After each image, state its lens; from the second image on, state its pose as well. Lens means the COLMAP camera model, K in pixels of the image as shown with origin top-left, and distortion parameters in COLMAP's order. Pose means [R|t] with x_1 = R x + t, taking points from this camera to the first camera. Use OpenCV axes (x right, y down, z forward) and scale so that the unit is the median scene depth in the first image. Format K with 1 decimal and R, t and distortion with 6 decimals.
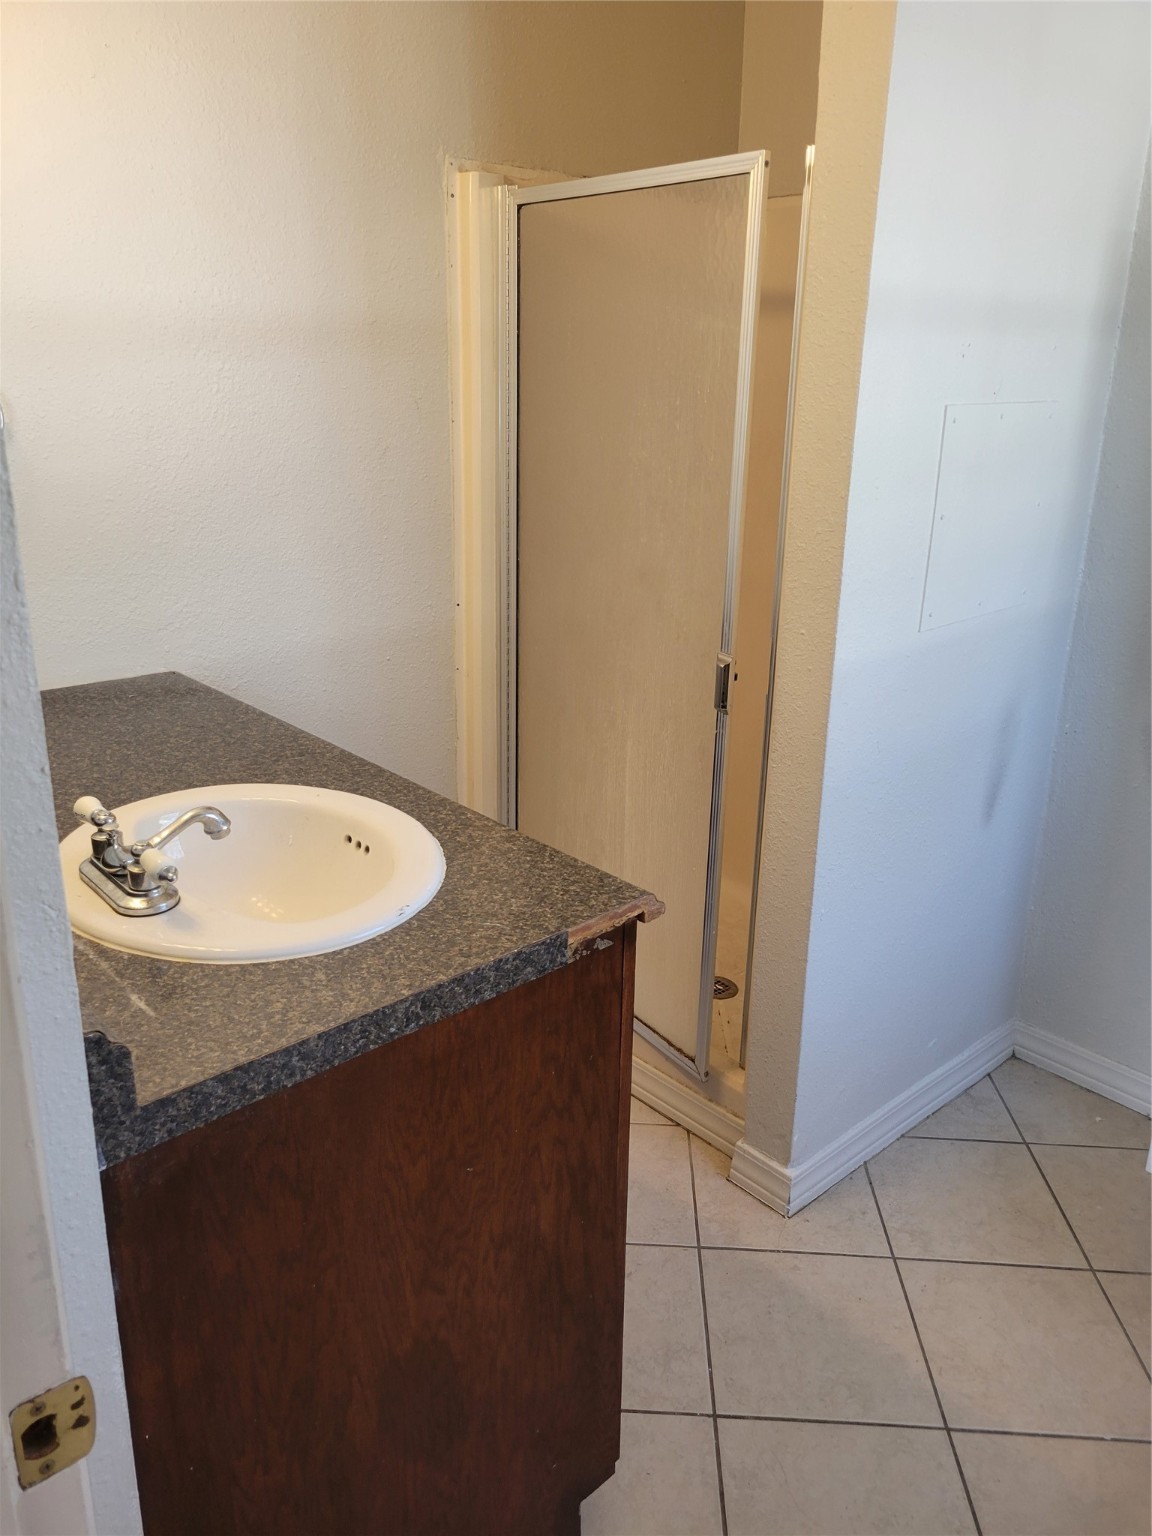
lens RADIAL K [[1165.7, 0, 572.7], [0, 1165.7, 752.6], [0, 0, 1]] dist [0.053311, -0.012947]
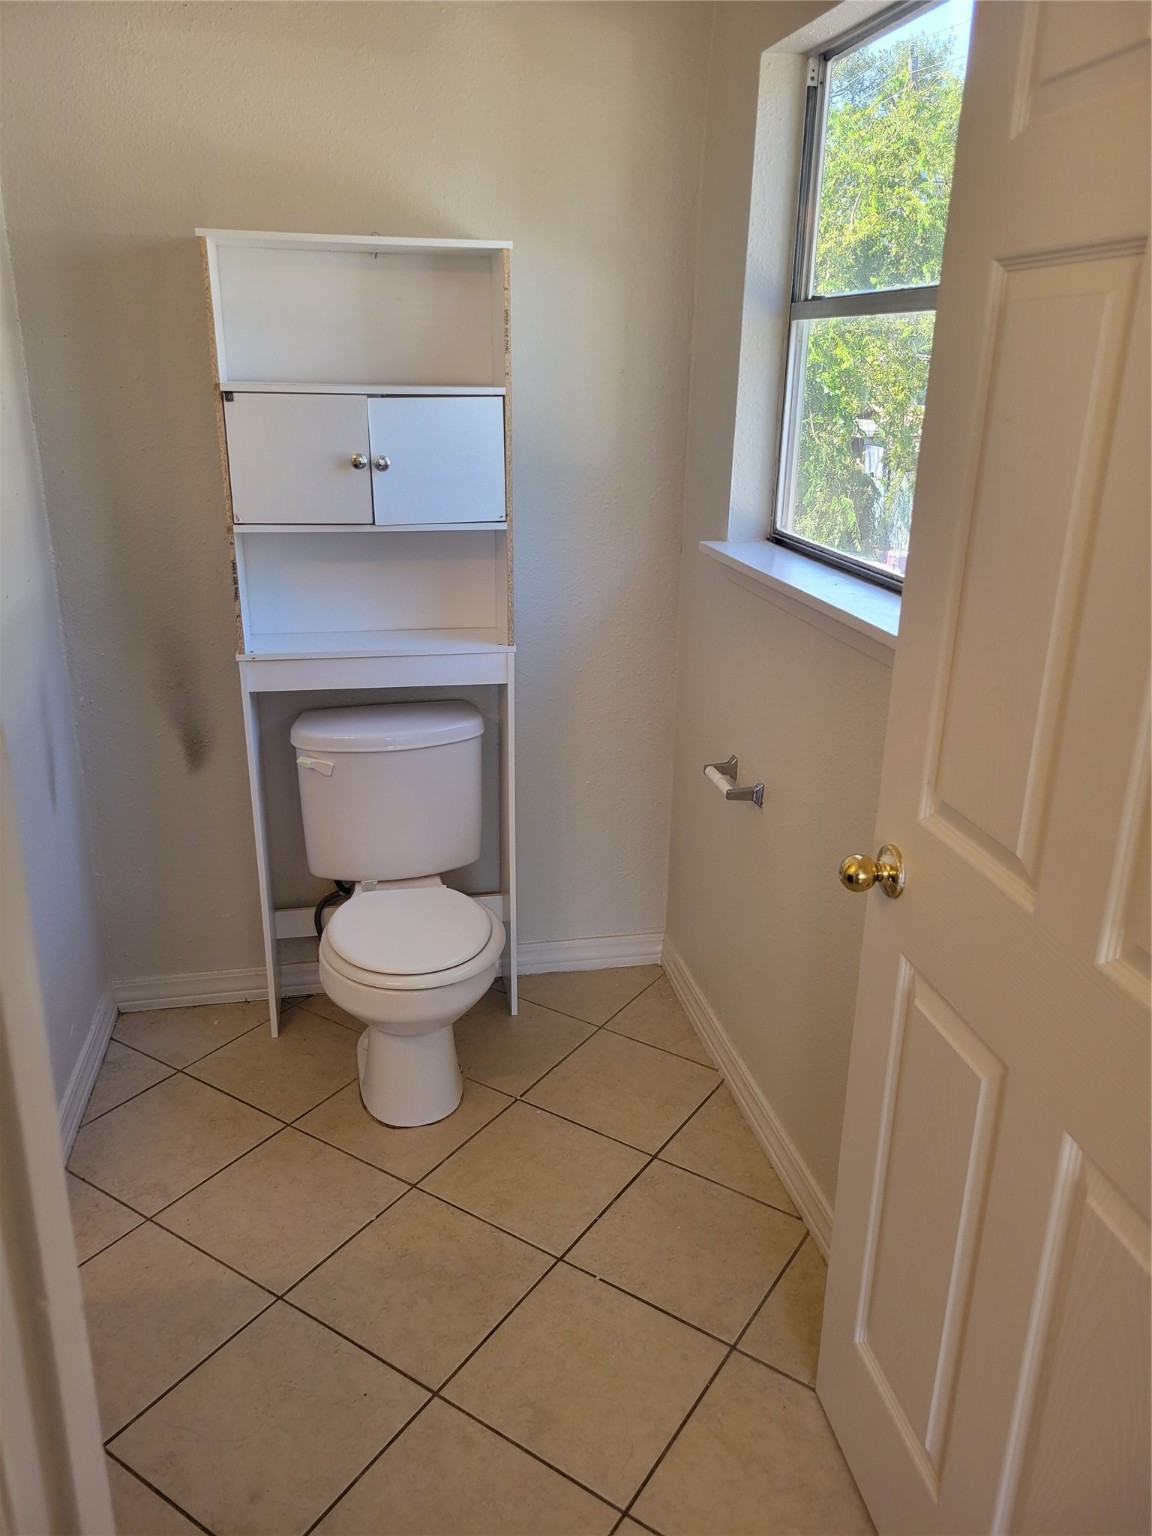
lens RADIAL K [[1165.7, 0, 570.2], [0, 1165.7, 779.7], [0, 0, 1]] dist [0.053311, -0.012947]
pose [[0.515690, -0.291236, 0.805758, -0.239375], [0.259290, 0.949403, 0.177208, -0.028905], [-0.816598, 0.117540, 0.565112, 0.048075]]
